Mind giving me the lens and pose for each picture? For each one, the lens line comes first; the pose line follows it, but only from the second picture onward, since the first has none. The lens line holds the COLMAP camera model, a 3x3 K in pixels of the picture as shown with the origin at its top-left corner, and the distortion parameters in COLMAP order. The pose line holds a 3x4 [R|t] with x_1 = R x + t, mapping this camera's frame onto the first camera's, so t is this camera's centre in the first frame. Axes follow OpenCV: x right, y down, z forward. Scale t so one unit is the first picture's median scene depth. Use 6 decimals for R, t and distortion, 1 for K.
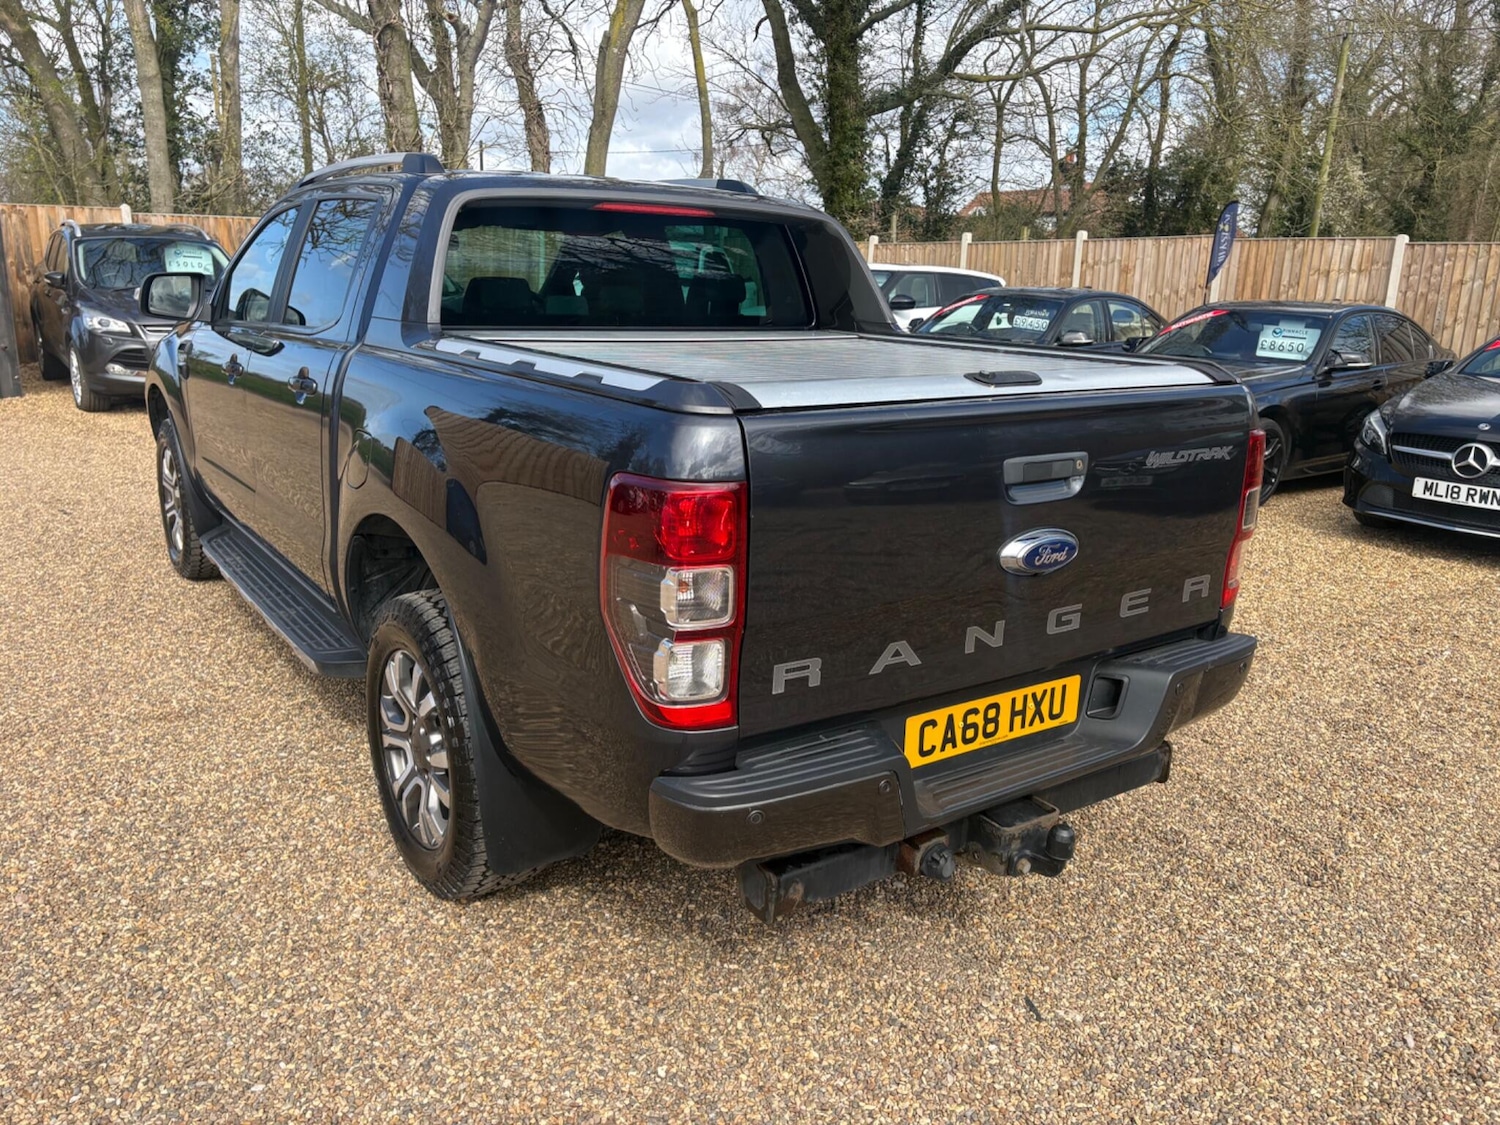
lens RADIAL K [[1136.9, 0, 745.3], [0, 1136.9, 566.6], [0, 0, 1]] dist [0.065601, -0.072420]
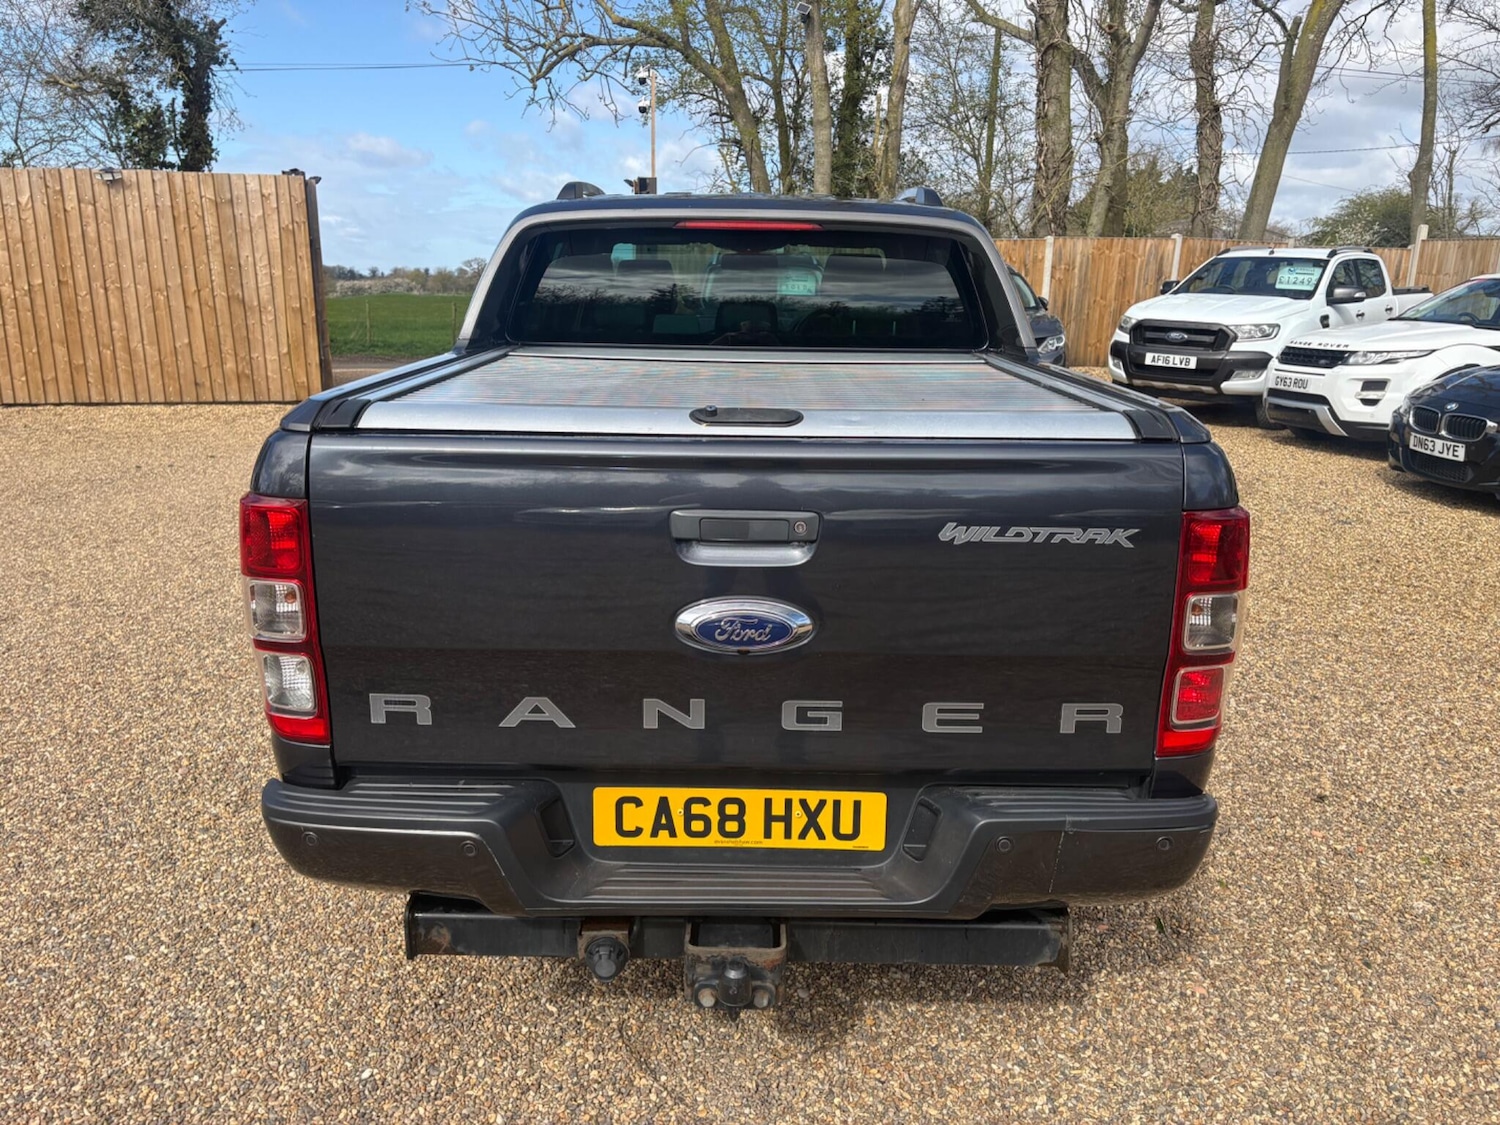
lens RADIAL K [[1136.9, 0, 737.7], [0, 1136.9, 559.6], [0, 0, 1]] dist [0.065601, -0.072420]
pose [[0.816056, 0.124271, -0.564454, 0.625737], [-0.134579, 0.990623, 0.023530, -0.069729], [0.562086, 0.056762, 0.825129, 0.275486]]
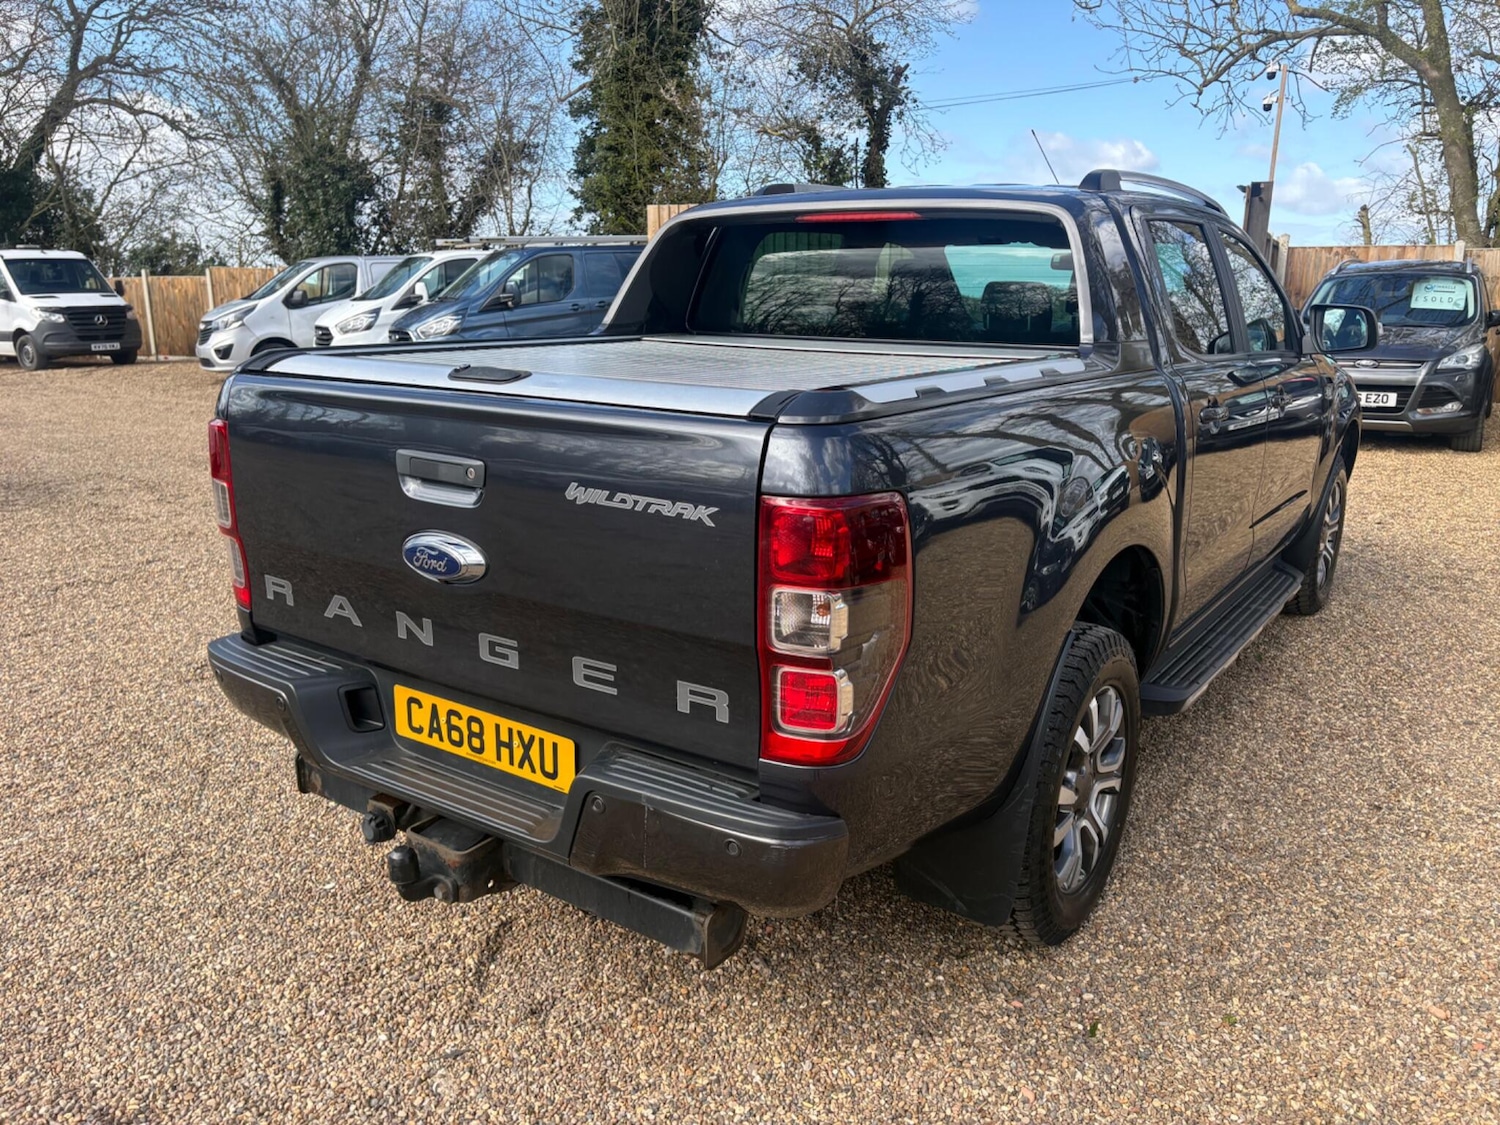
lens RADIAL K [[1136.9, 0, 750.4], [0, 1136.9, 565.5], [0, 0, 1]] dist [0.065601, -0.072420]
pose [[0.342469, 0.200587, -0.917867, 1.059116], [-0.236173, 0.963953, 0.122539, -0.159406], [0.909361, 0.174810, 0.377497, 0.768492]]
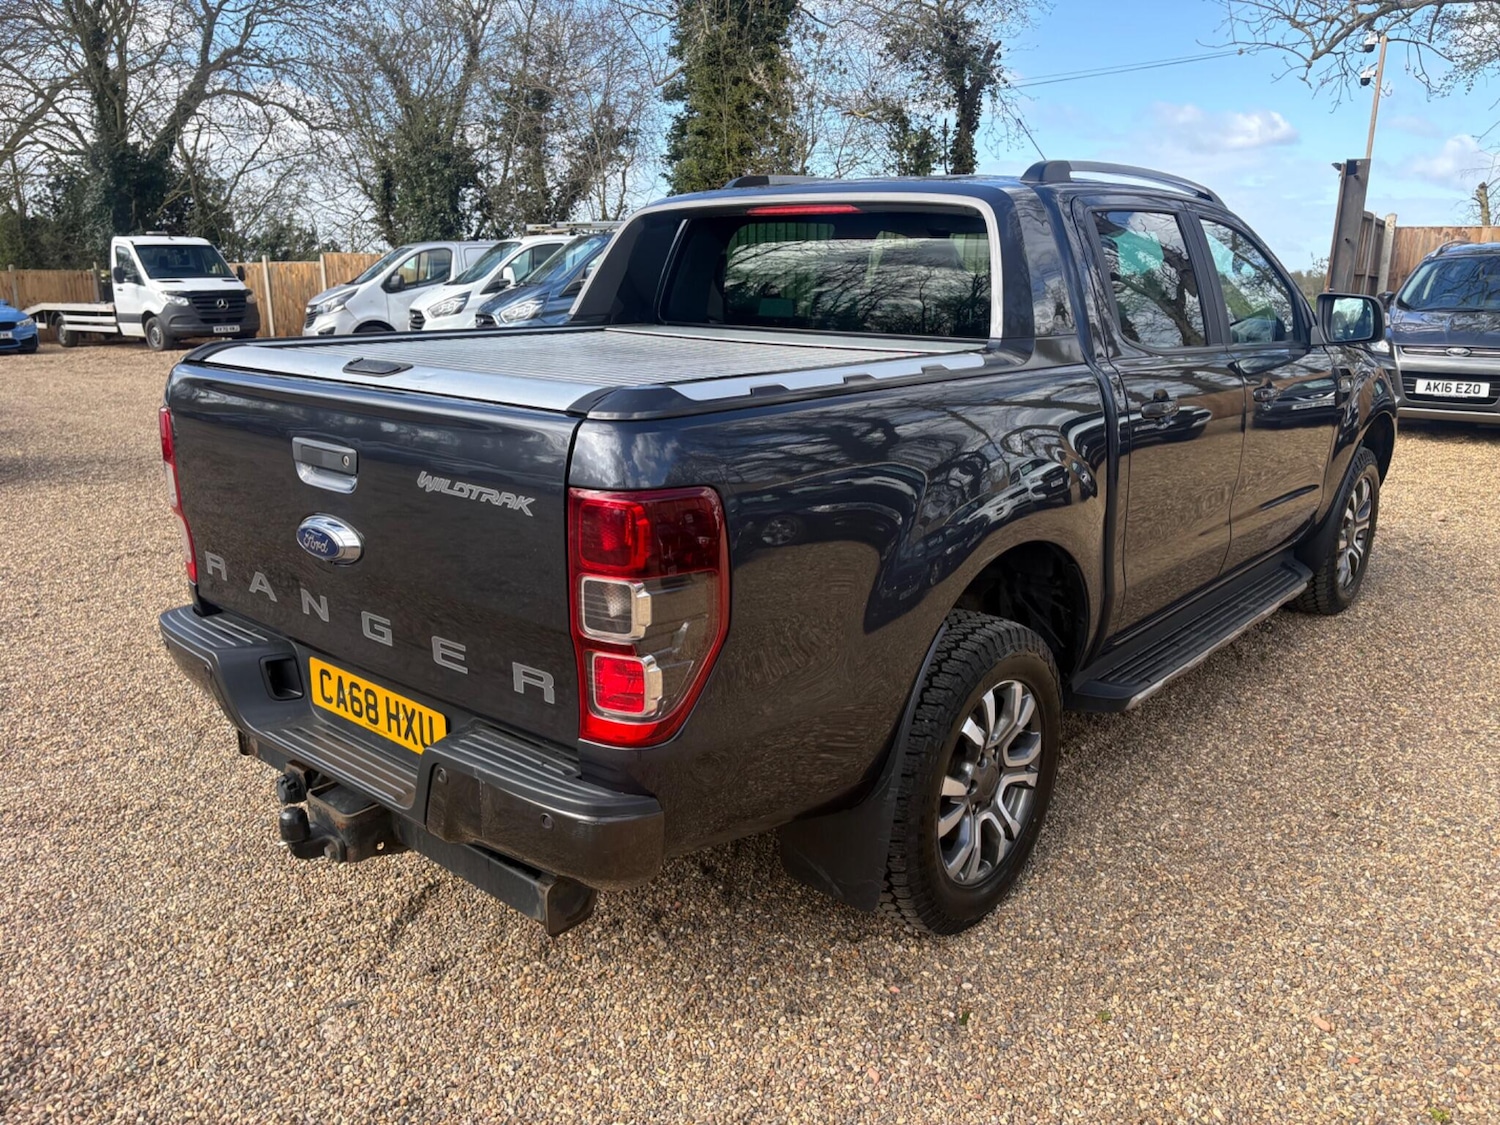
lens RADIAL K [[1136.9, 0, 748.1], [0, 1136.9, 563.6], [0, 0, 1]] dist [0.065601, -0.072420]
pose [[0.244454, 0.220071, -0.944358, 1.139376], [-0.243984, 0.956531, 0.159750, -0.212764], [0.938464, 0.191356, 0.287521, 0.929232]]
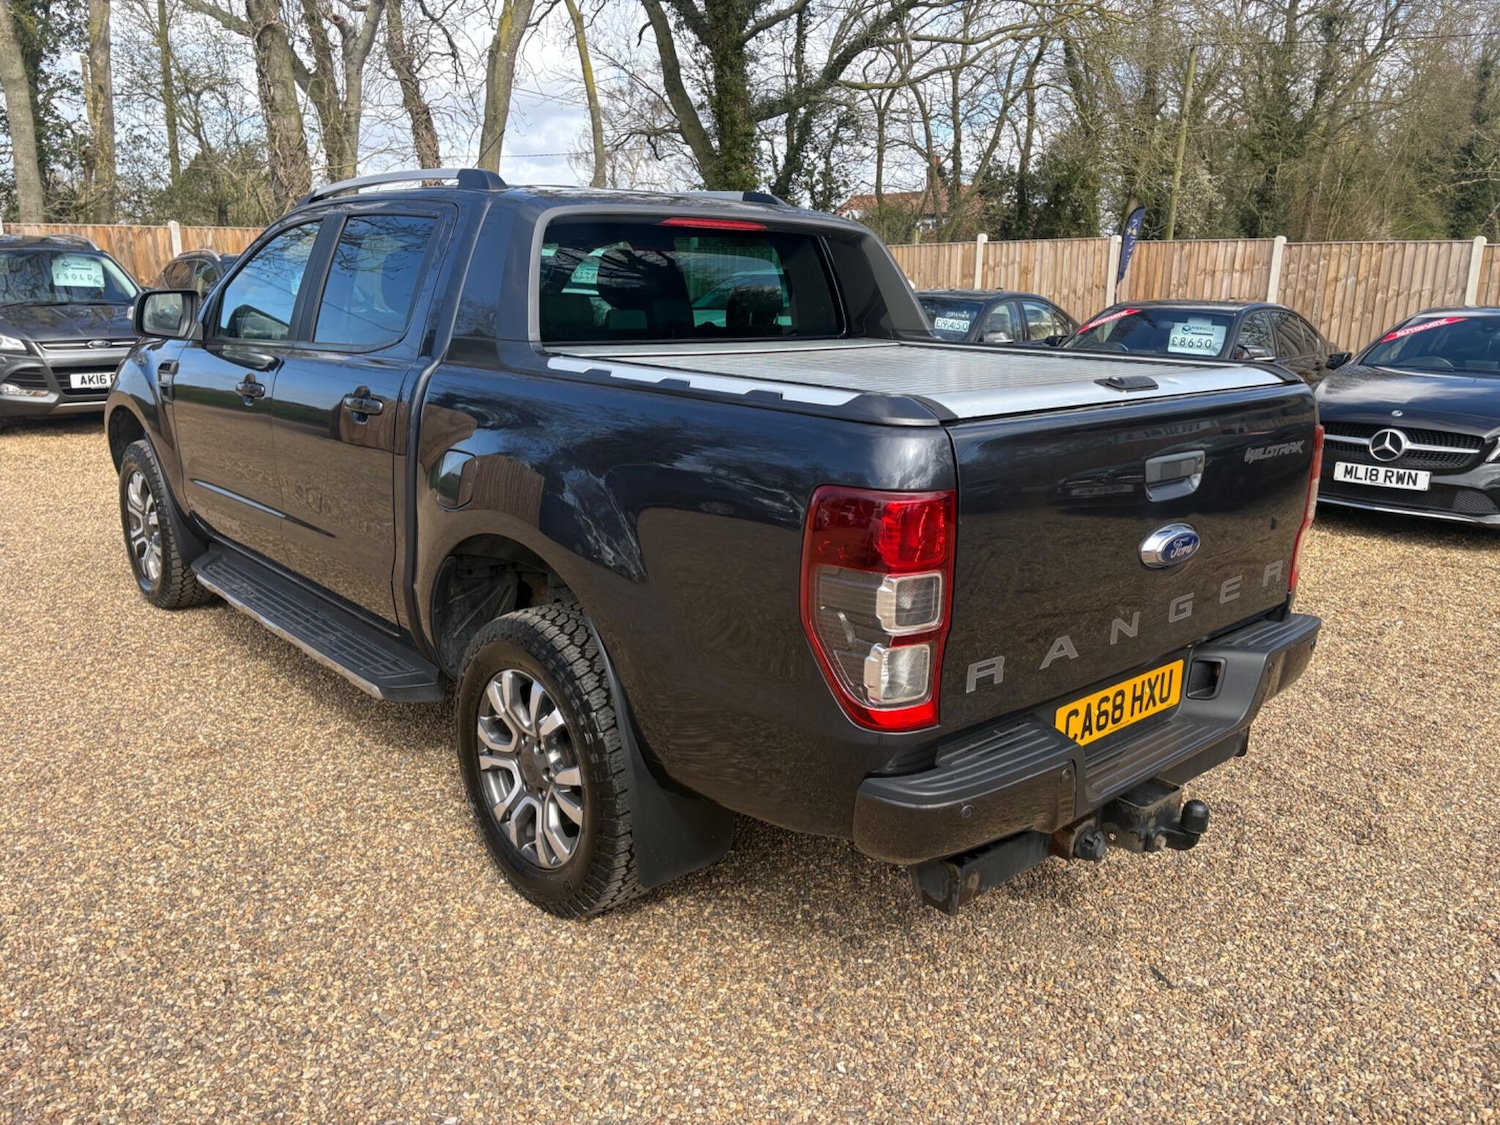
lens RADIAL K [[1136.9, 0, 759.2], [0, 1136.9, 555.0], [0, 0, 1]] dist [0.065601, -0.072420]
pose [[0.992080, -0.040983, 0.118732, -0.217874], [0.042313, 0.999067, -0.008702, -0.009665], [-0.118264, 0.013657, 0.992888, -0.012667]]
